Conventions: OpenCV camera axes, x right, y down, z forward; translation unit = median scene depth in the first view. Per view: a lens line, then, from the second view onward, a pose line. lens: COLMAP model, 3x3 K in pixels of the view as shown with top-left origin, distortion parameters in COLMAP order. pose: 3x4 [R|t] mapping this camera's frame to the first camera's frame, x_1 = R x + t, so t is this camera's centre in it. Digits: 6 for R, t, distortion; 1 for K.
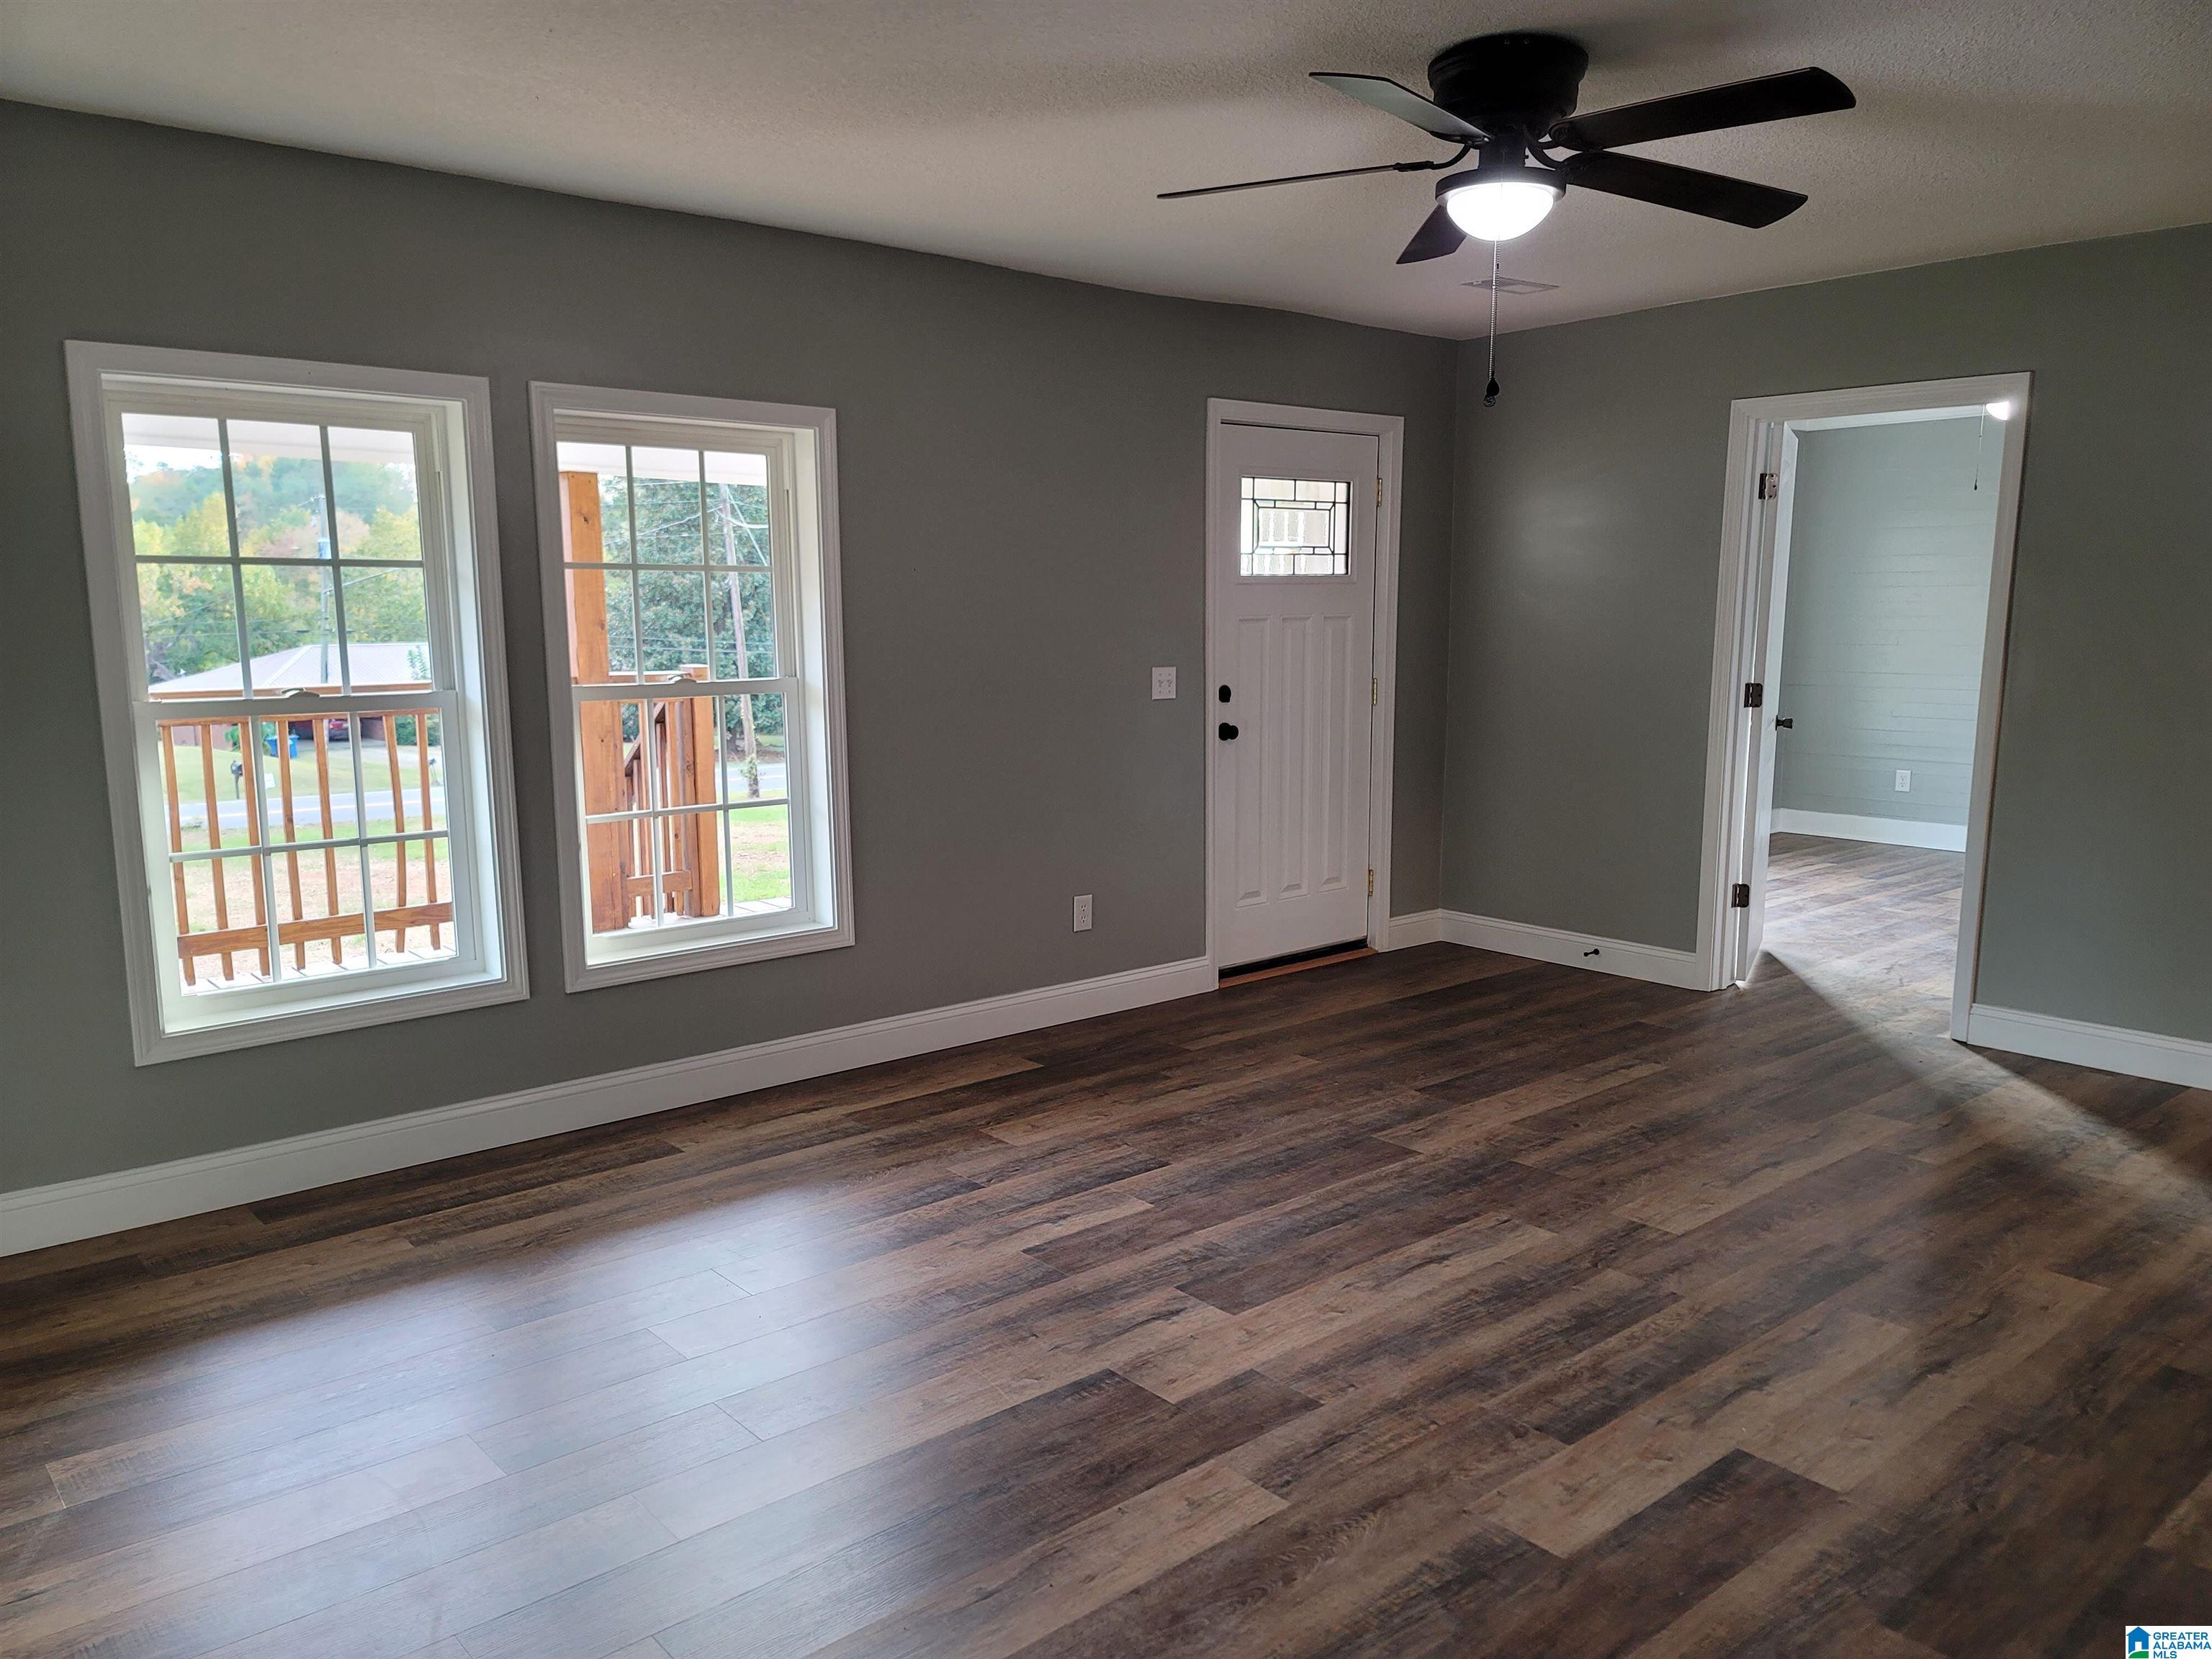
lens RADIAL K [[1608.5, 0, 1106.0], [0, 1608.5, 829.5], [0, 0, 1]] dist [0.058401, -0.003348]
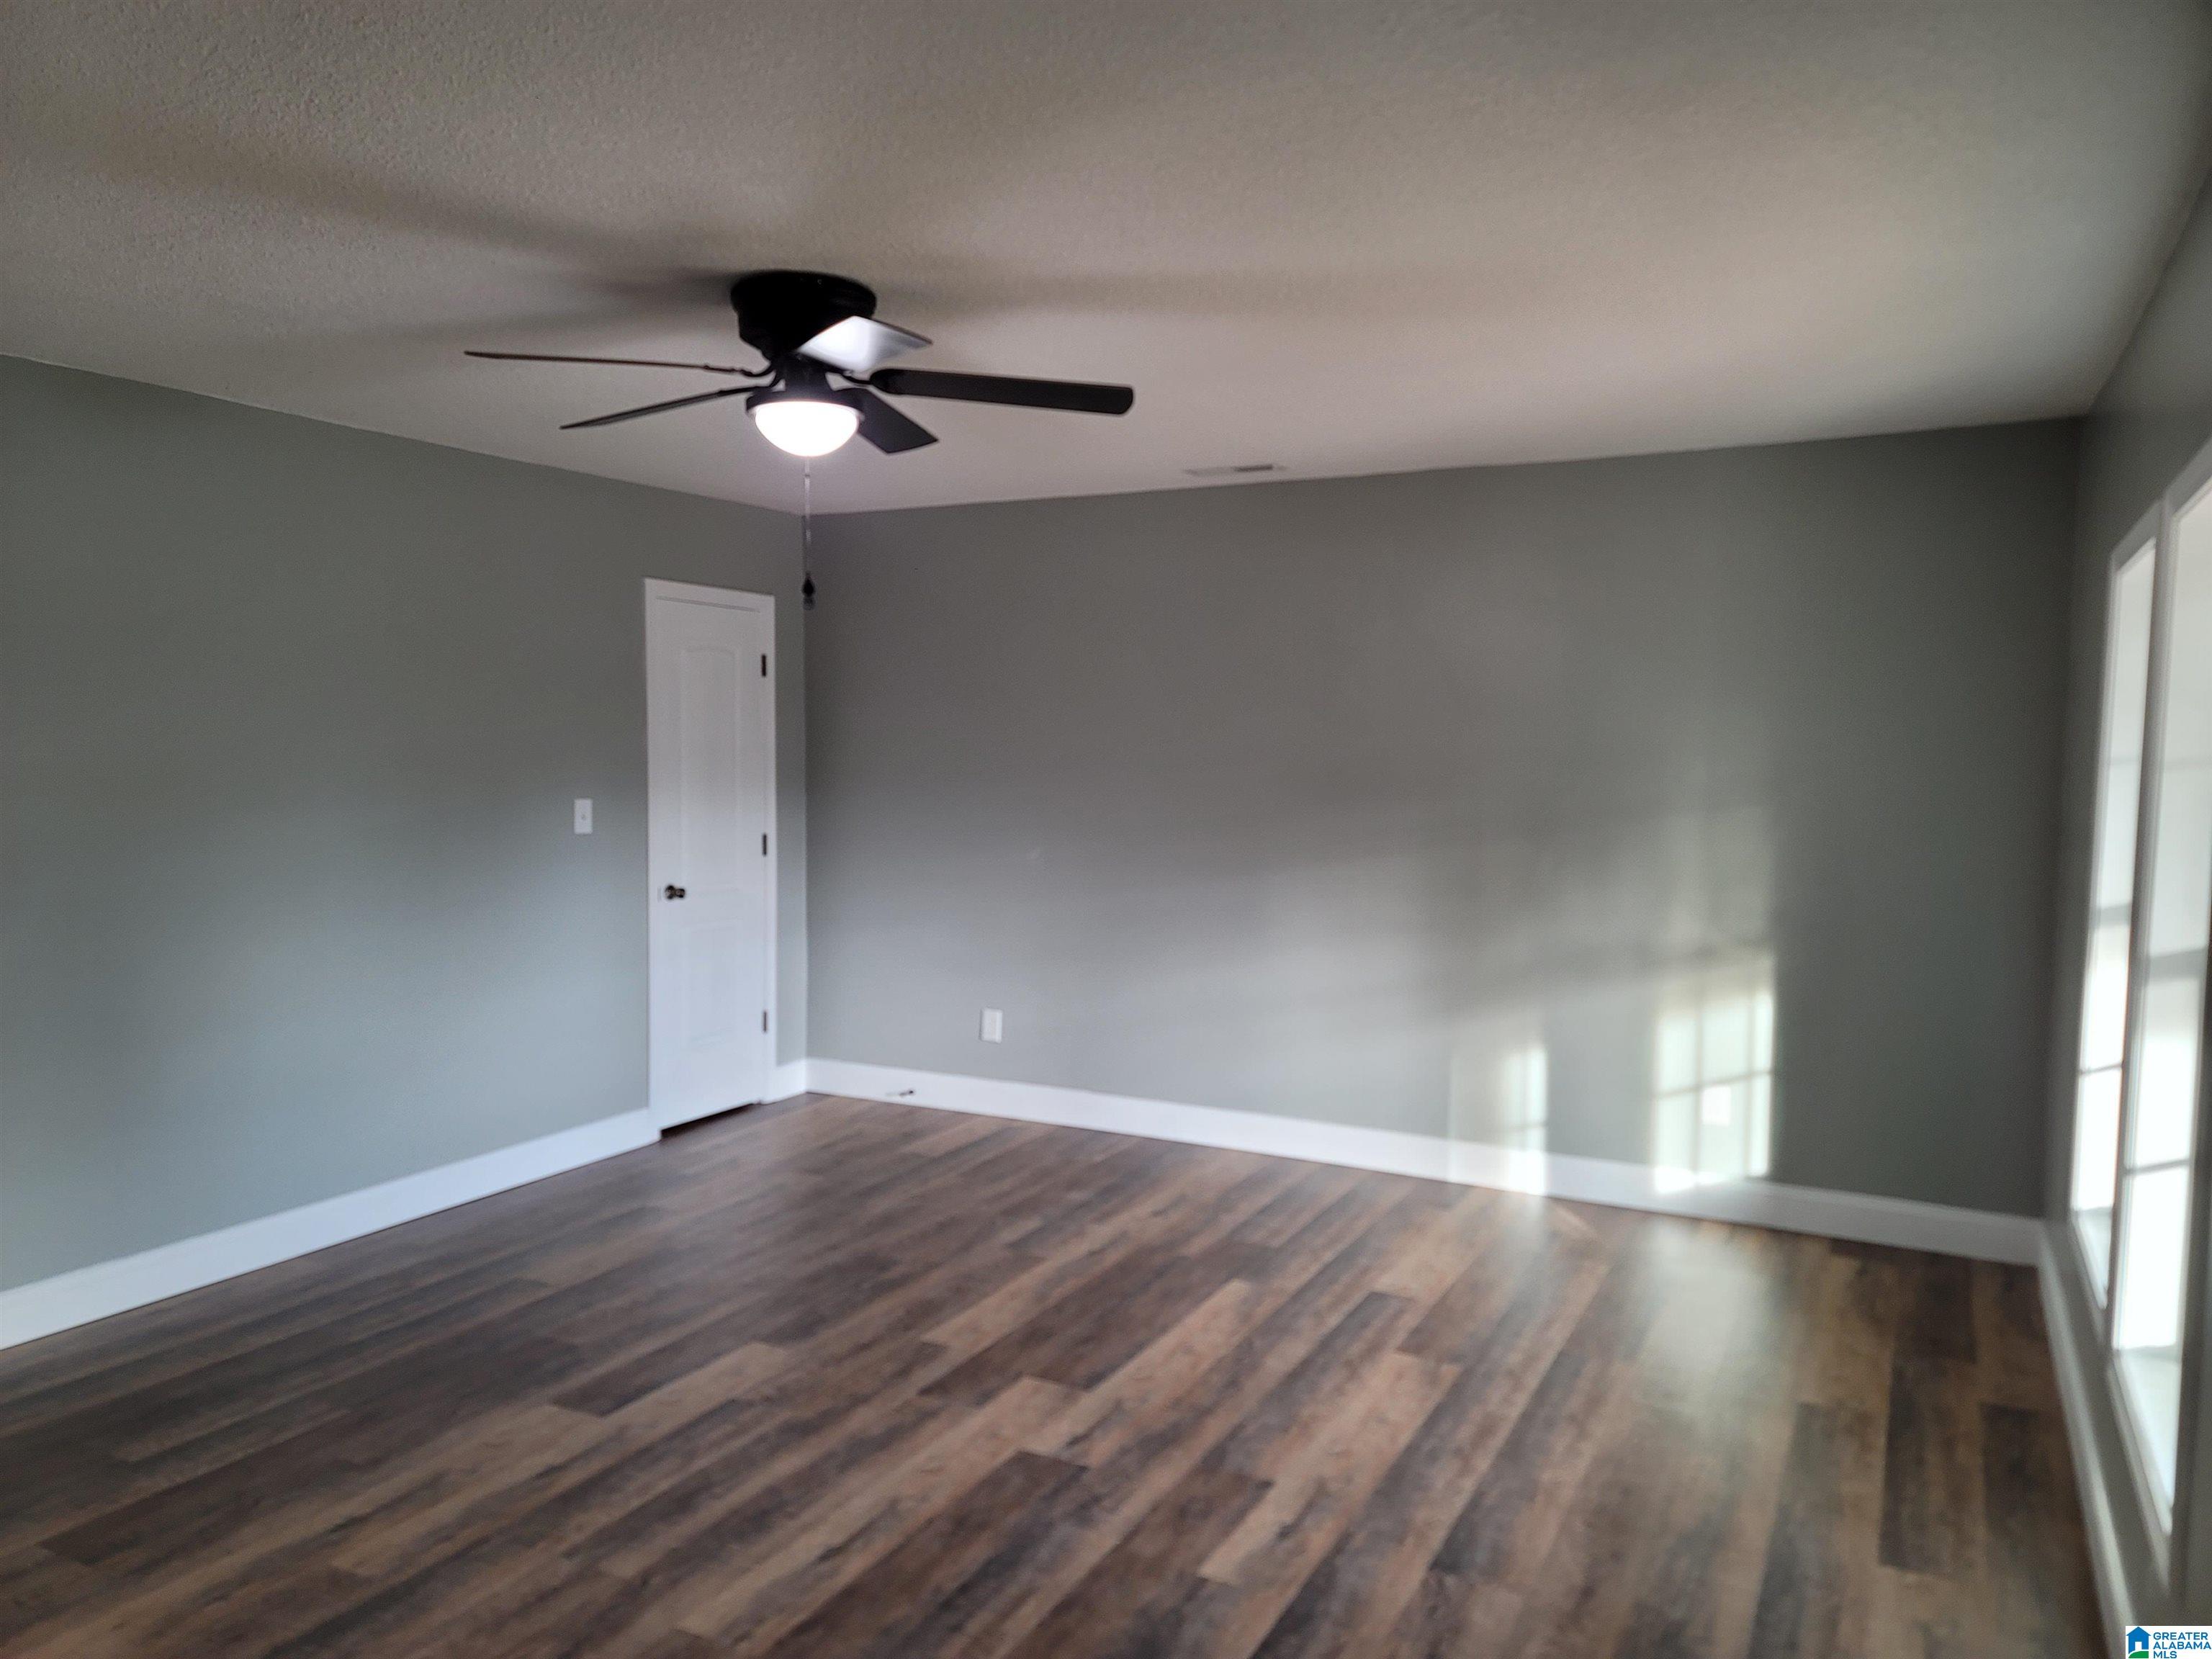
lens RADIAL K [[1586.6, 0, 1038.2], [0, 1586.6, 886.8], [0, 0, 1]] dist [0.056597, -0.000400]
pose [[-0.941011, 0.021608, -0.337684, 0.380403], [-0.058550, 0.972508, 0.225387, -0.271720], [0.333271, 0.231864, -0.913876, 1.728015]]
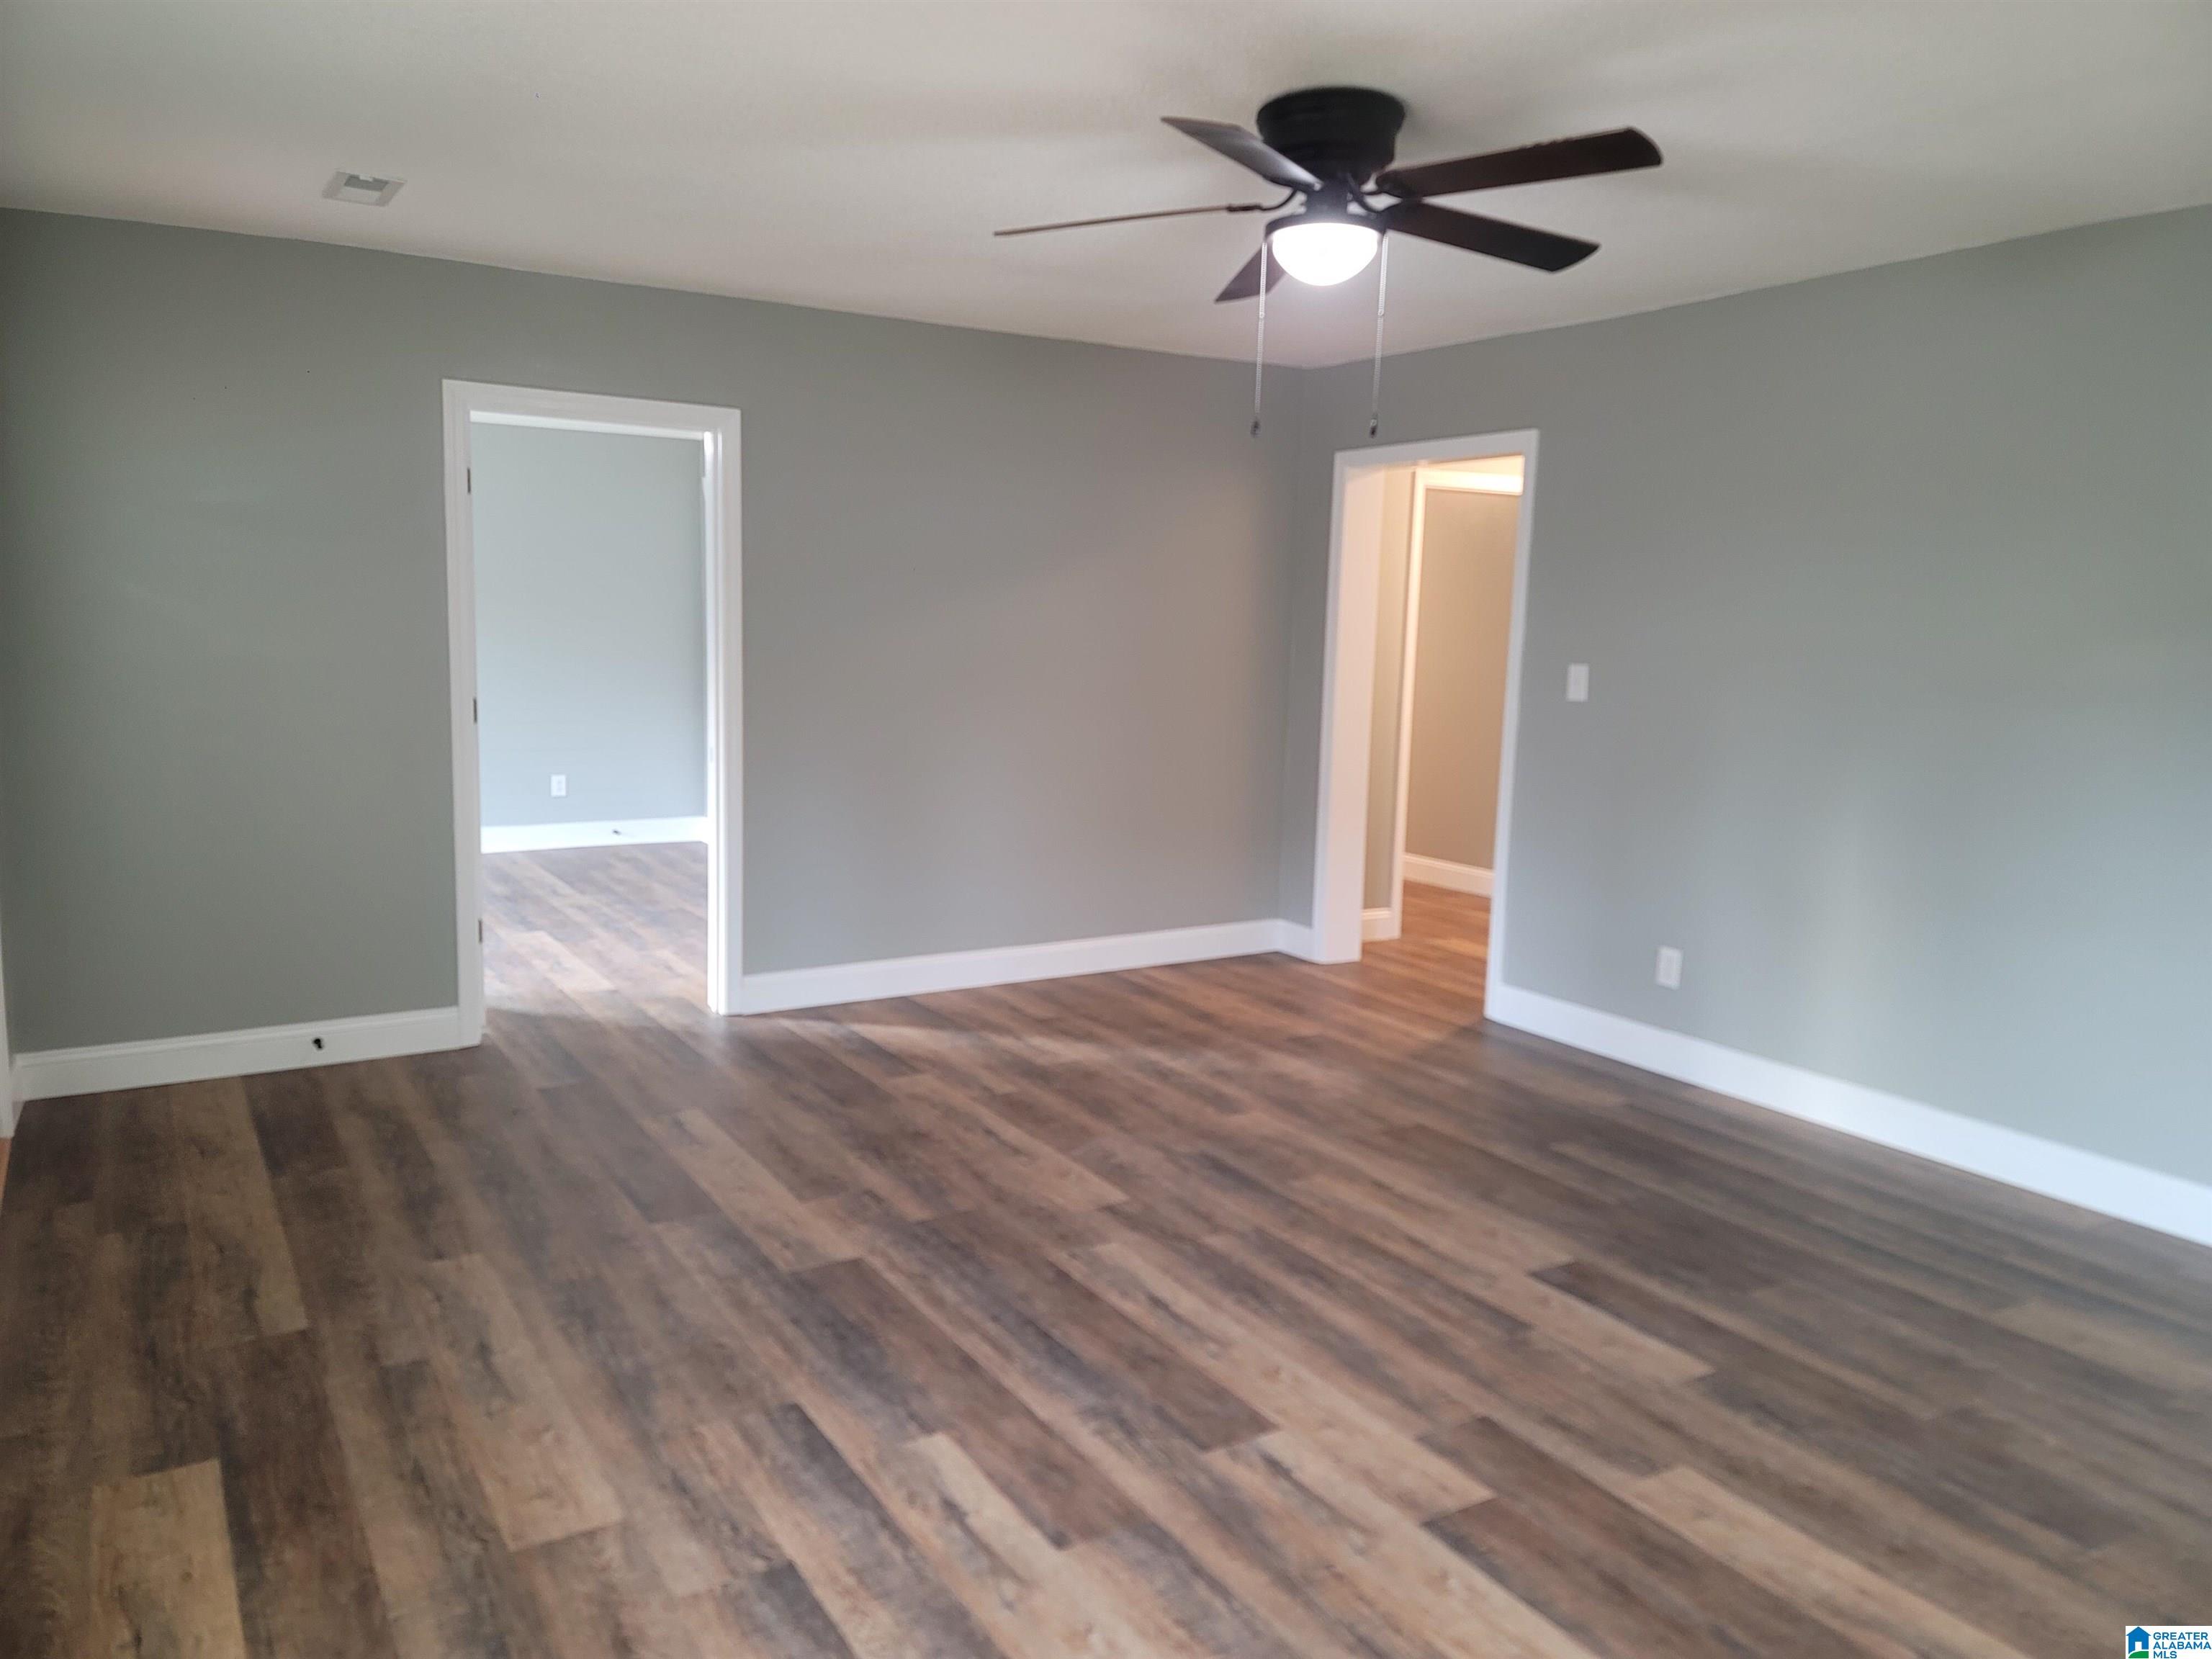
lens RADIAL K [[1608.5, 0, 1106.0], [0, 1608.5, 829.5], [0, 0, 1]] dist [0.058401, -0.003348]
pose [[0.174592, -0.130044, 0.976015, -0.692376], [0.122222, 0.986436, 0.109569, -0.117019], [-0.977026, 0.100160, 0.188119, 0.825617]]
